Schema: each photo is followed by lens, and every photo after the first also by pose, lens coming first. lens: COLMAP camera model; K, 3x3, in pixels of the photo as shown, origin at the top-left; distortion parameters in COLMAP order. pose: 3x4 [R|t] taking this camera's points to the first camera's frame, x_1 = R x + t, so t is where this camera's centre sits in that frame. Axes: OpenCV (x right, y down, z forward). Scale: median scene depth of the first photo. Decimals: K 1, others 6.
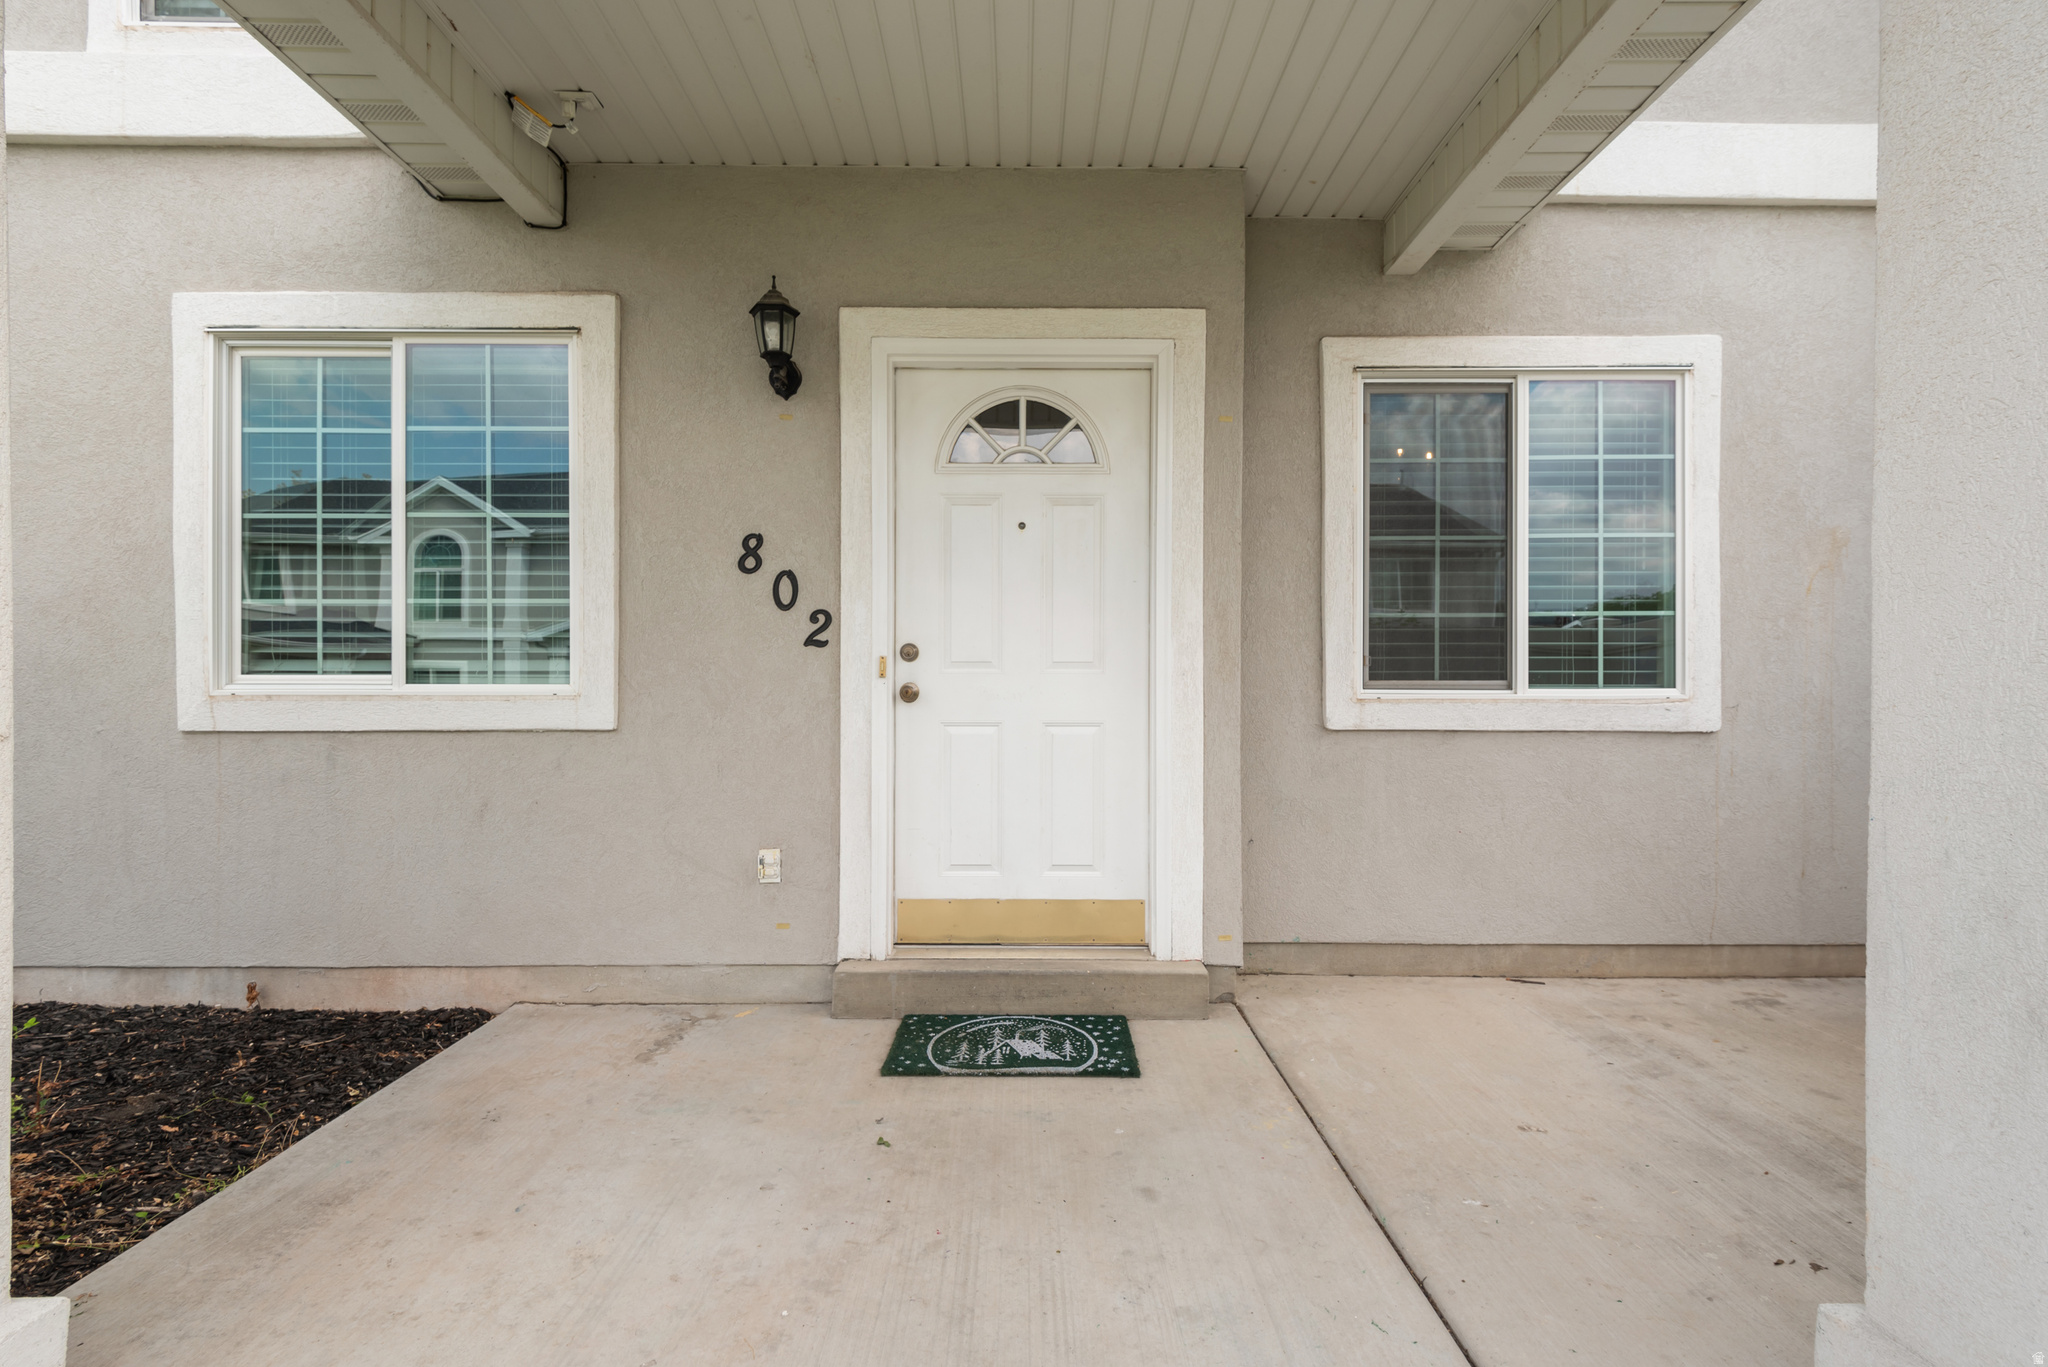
lens RADIAL K [[942.9, 0, 1024.0], [0, 942.9, 683.5], [0, 0, 1]] dist [0.001940, -0.000003]
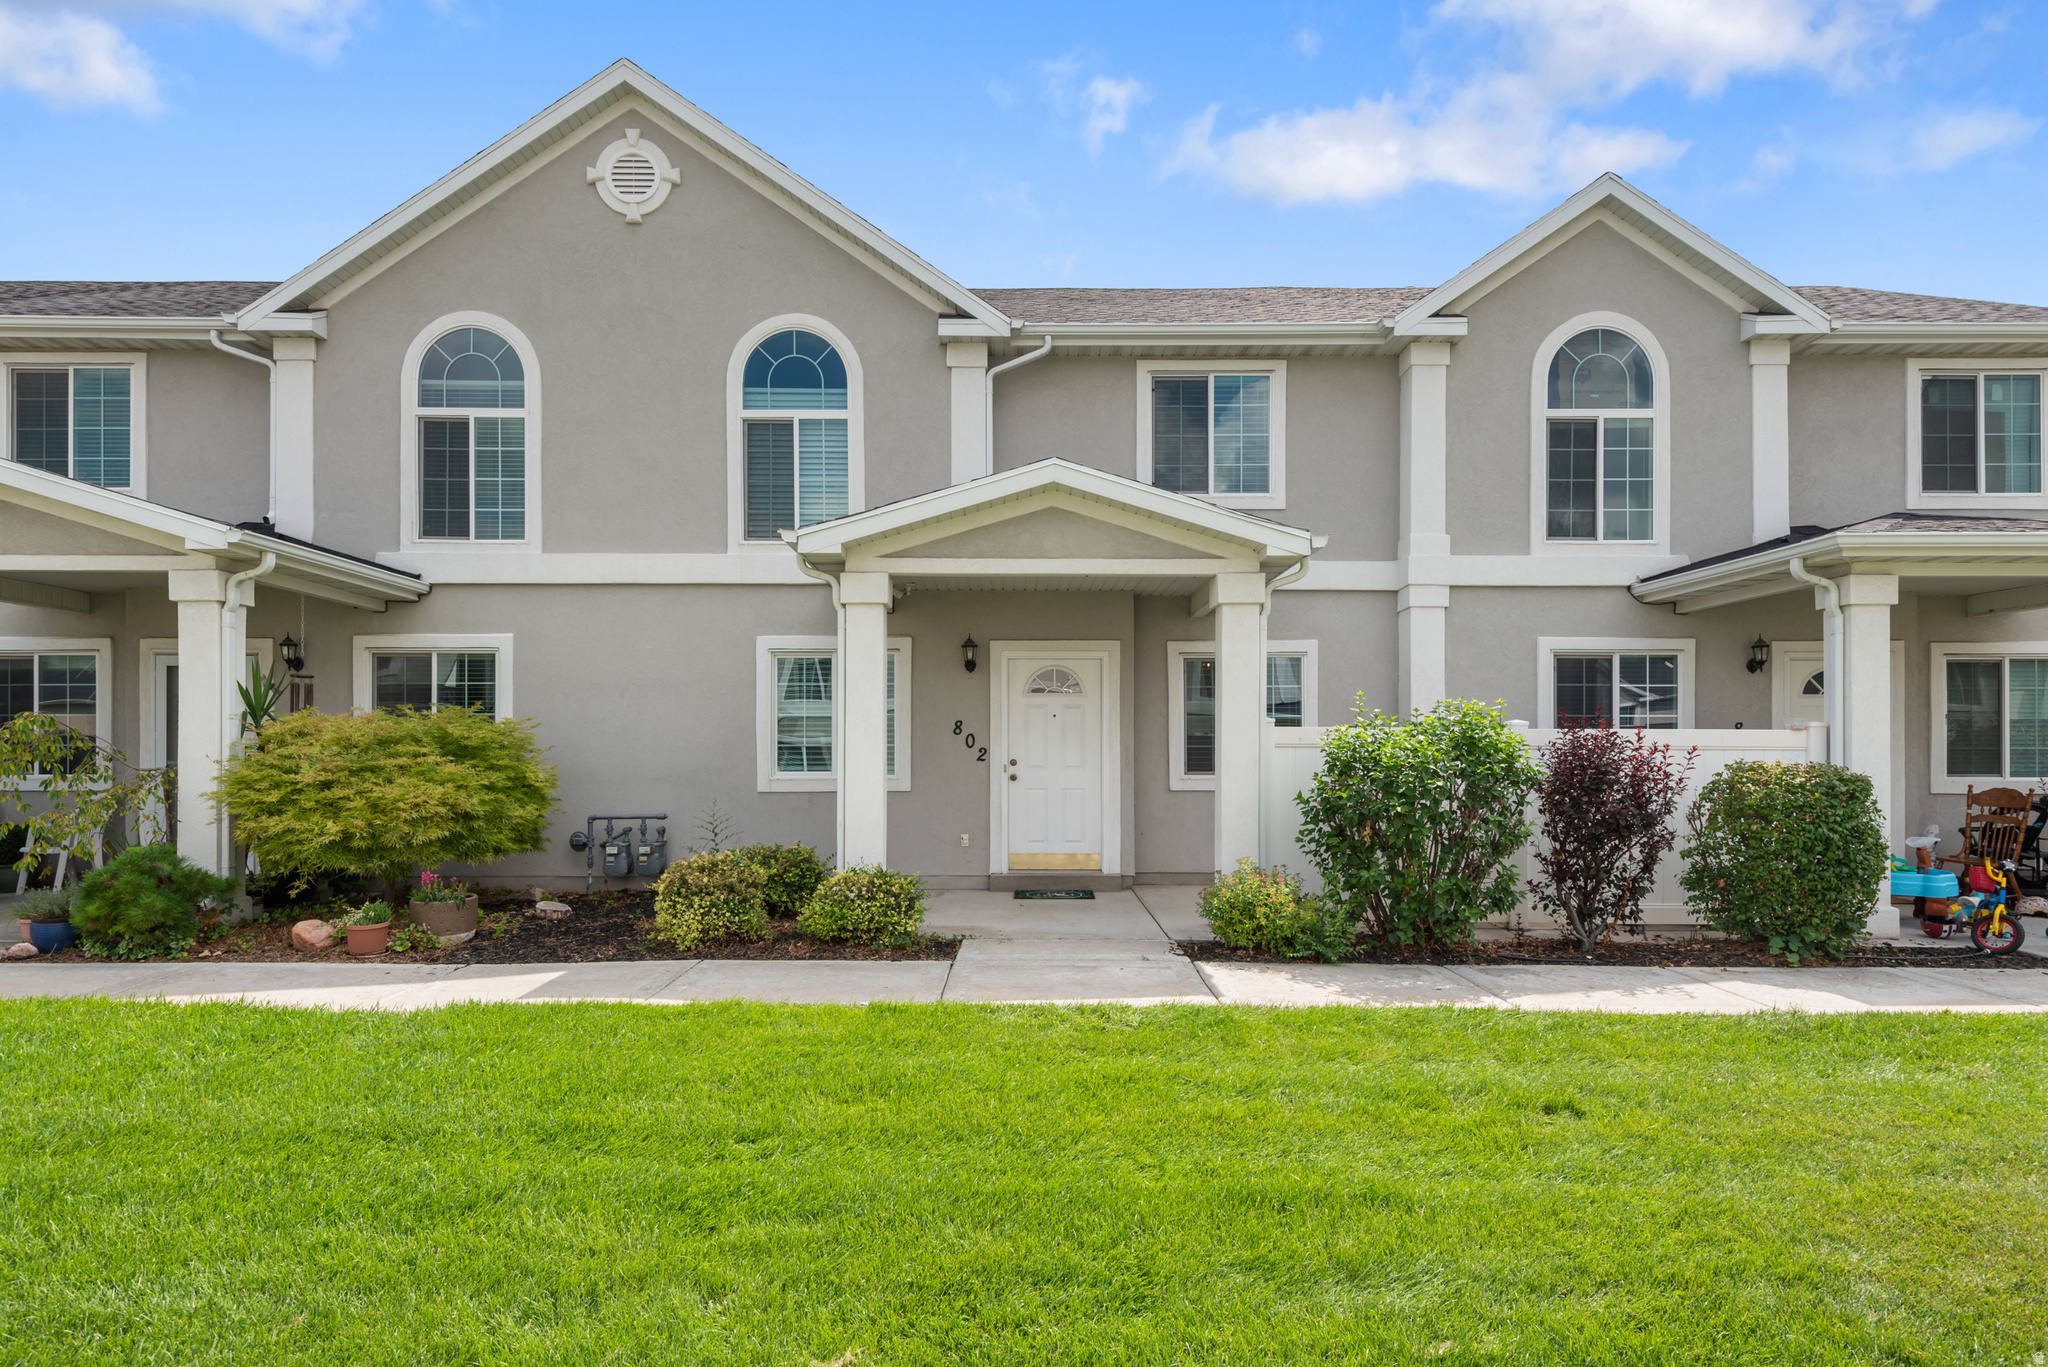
lens RADIAL K [[1168.6, 0, 1014.8], [0, 1168.6, 755.4], [0, 0, 1]] dist [0.010885, 0.002367]
pose [[0.999982, -0.002386, 0.005445, -0.139478], [0.002400, 0.999994, -0.002566, -0.045779], [-0.005439, 0.002579, 0.999982, -2.463317]]
